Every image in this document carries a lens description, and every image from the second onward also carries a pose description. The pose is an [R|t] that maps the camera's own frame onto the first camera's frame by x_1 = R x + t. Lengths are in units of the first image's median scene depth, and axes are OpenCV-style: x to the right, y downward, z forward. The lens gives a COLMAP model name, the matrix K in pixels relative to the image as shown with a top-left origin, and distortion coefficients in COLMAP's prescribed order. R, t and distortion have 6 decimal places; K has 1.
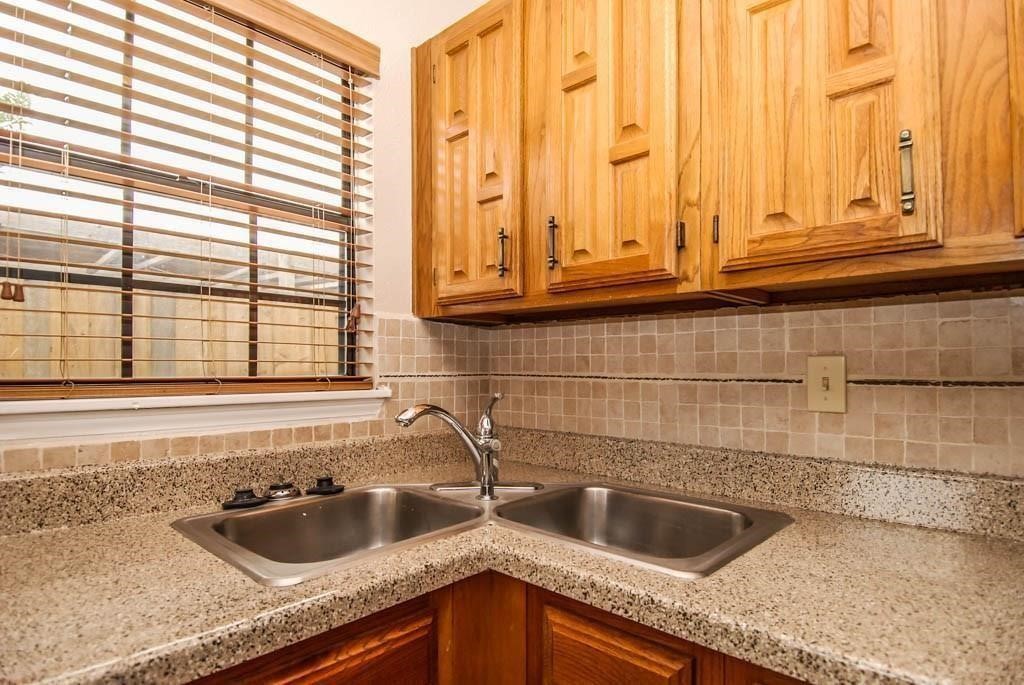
lens RADIAL K [[544.7, 0, 512.0], [0, 544.7, 358.8], [0, 0, 1]] dist [0.036558, -0.044027]
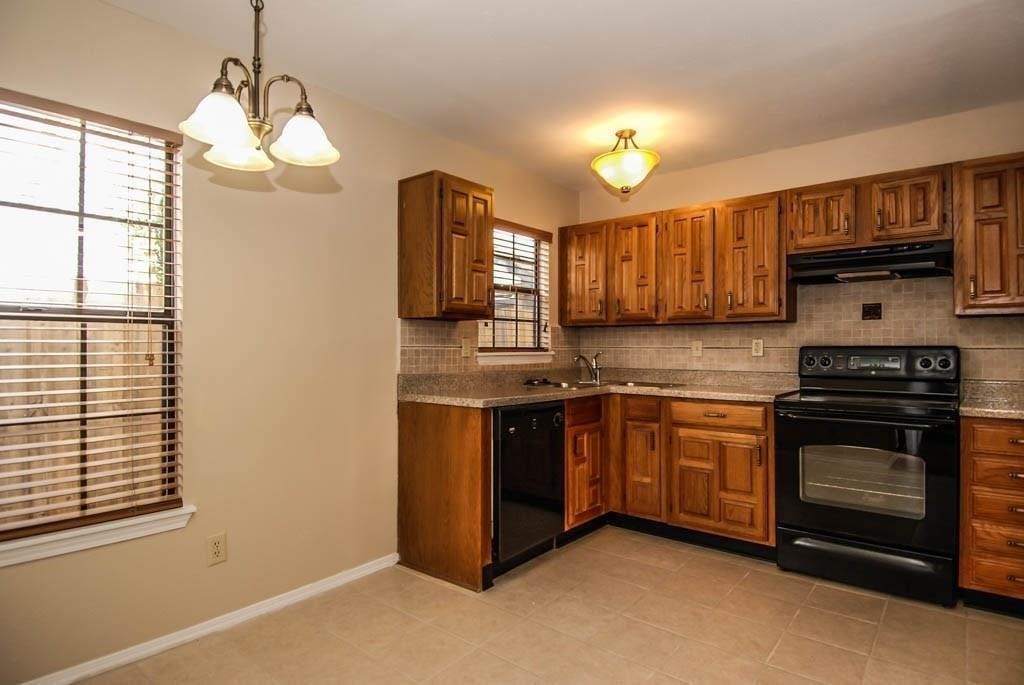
lens RADIAL K [[556.9, 0, 501.9], [0, 556.9, 344.3], [0, 0, 1]] dist [0.046973, -0.055043]
pose [[0.998995, -0.000826, 0.044815, -0.882837], [0.000169, 0.999893, 0.014655, -0.035986], [-0.044823, -0.014632, 0.998888, -2.658025]]
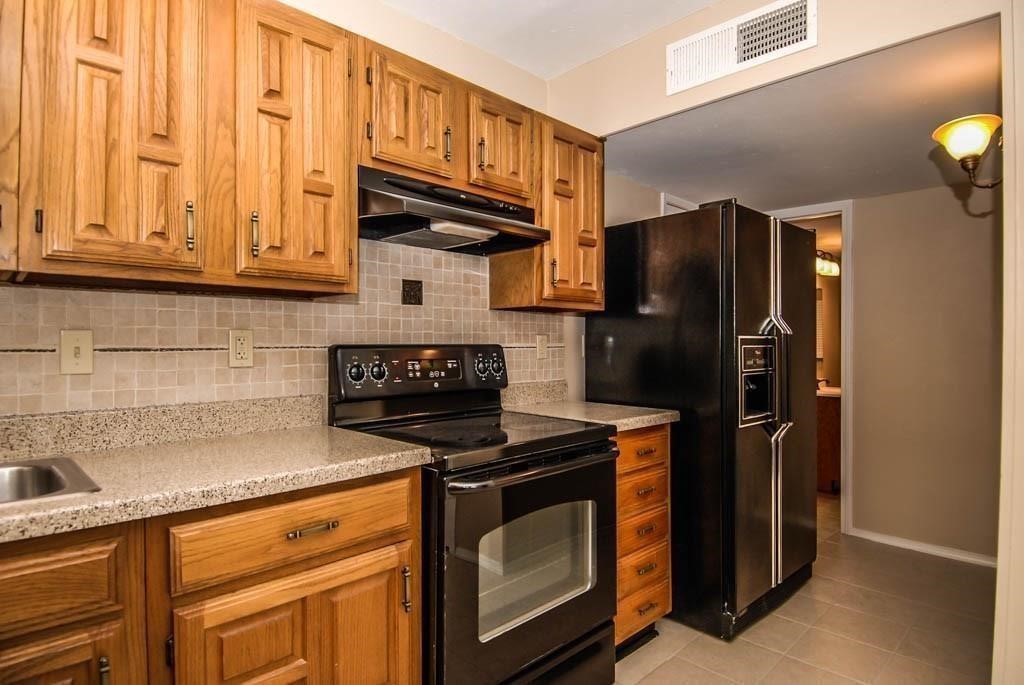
lens RADIAL K [[556.9, 0, 501.9], [0, 556.9, 344.3], [0, 0, 1]] dist [0.046973, -0.055043]
pose [[0.055427, -0.003873, 0.998455, -0.710507], [-0.018910, 0.999809, 0.004928, 0.002631], [-0.998284, -0.019154, 0.055343, -0.058456]]
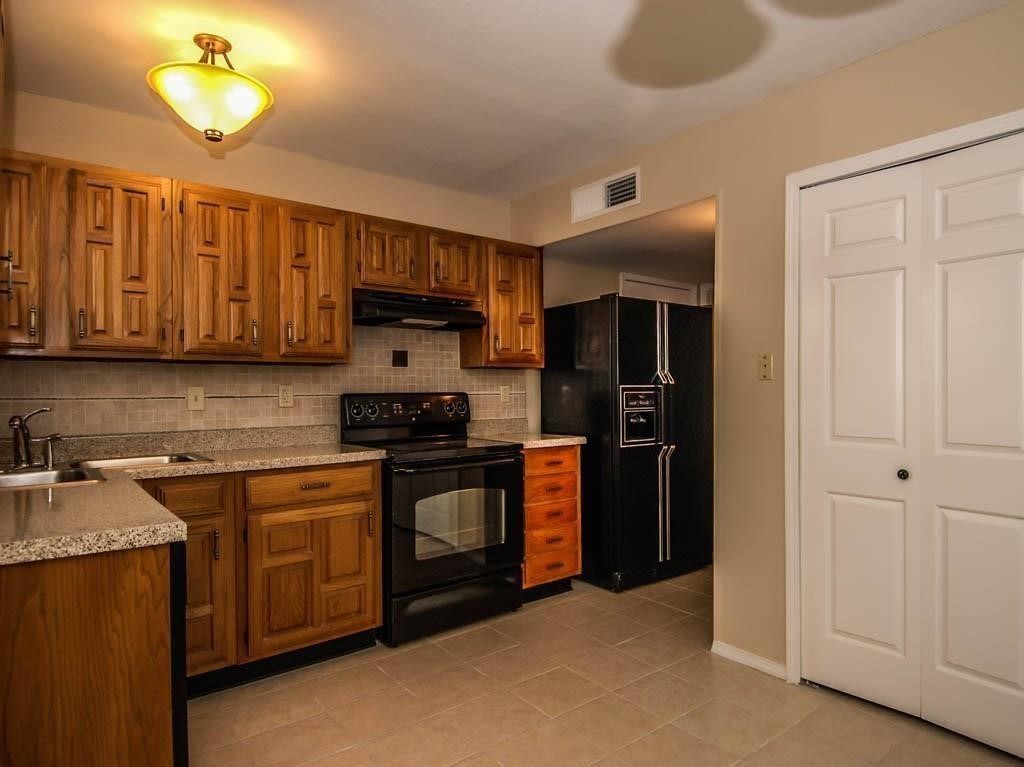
lens RADIAL K [[622.0, 0, 577.7], [0, 622.0, 391.3], [0, 0, 1]] dist [0.044967, -0.055095]
pose [[0.100855, -0.003842, 0.994894, -2.056833], [-0.010965, 0.999928, 0.004973, -0.017837], [-0.994841, -0.011410, 0.100806, -0.956045]]
